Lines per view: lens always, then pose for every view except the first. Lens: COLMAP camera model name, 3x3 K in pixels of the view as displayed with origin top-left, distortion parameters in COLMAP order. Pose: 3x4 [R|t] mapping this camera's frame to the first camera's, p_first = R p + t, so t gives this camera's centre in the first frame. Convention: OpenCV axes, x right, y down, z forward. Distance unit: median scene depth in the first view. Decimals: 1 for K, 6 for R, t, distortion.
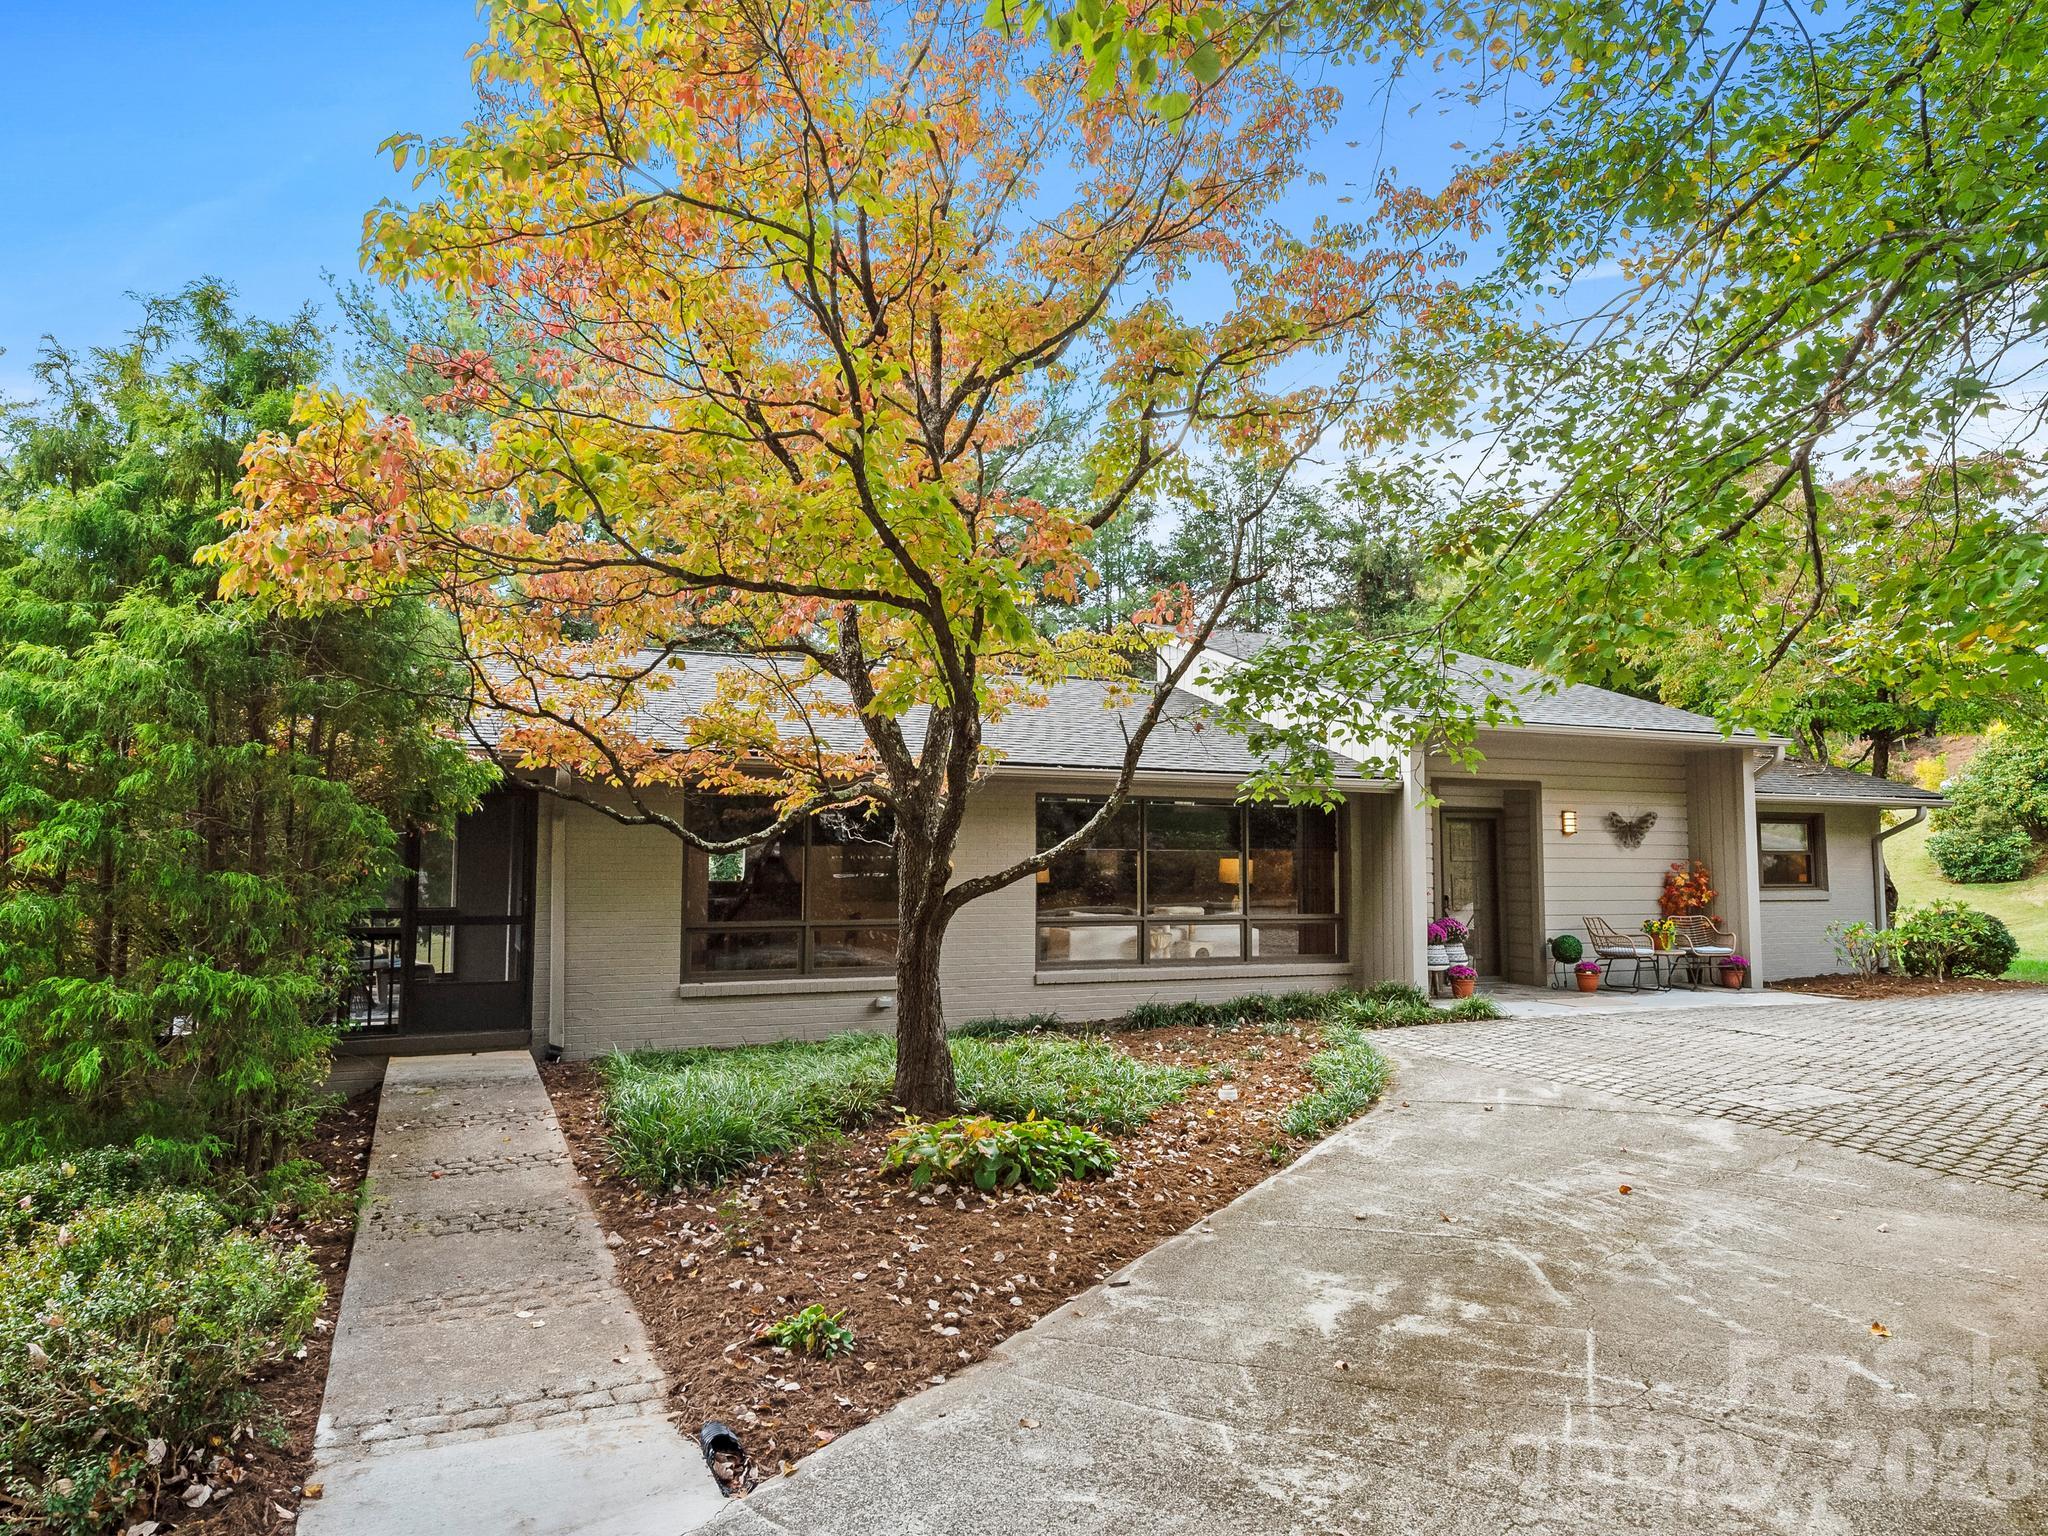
lens RADIAL K [[1269.7, 0, 946.9], [0, 1269.7, 748.3], [0, 0, 1]] dist [0.023892, -0.012094]
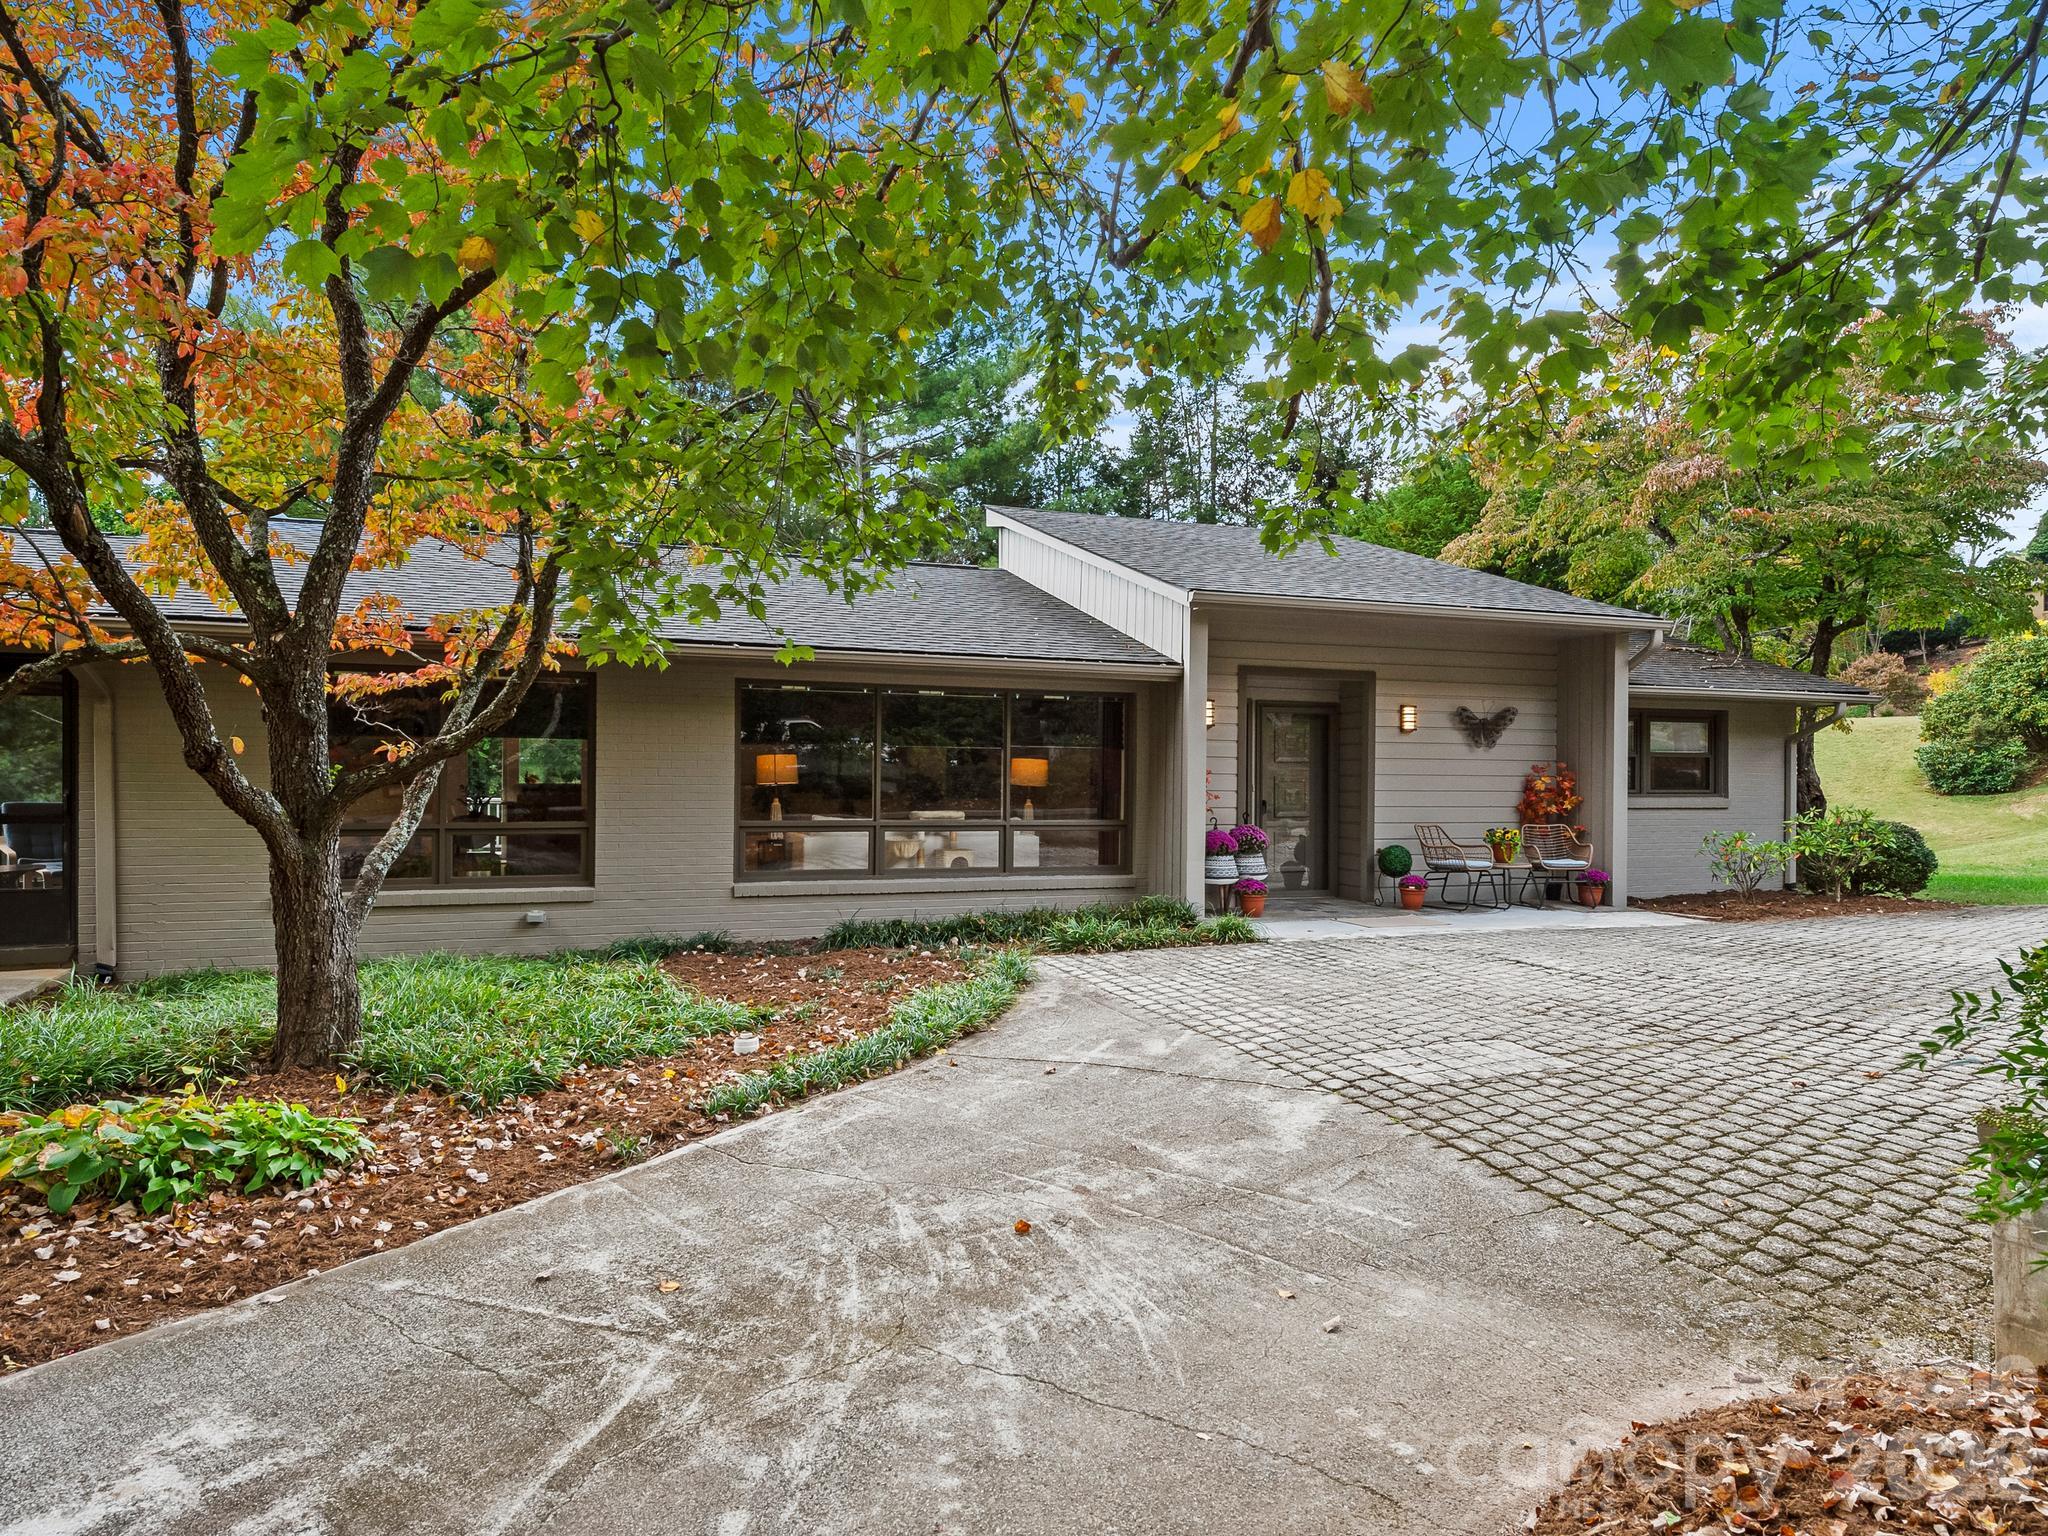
lens RADIAL K [[1123.9, 0, 1023.1], [0, 1123.9, 774.0], [0, 0, 1]] dist [0.019856, -0.010090]
pose [[0.998329, 0.004581, -0.057604, 0.269849], [0.000404, 0.996275, 0.086230, 0.029496], [0.057784, -0.086109, 0.994609, 0.211420]]
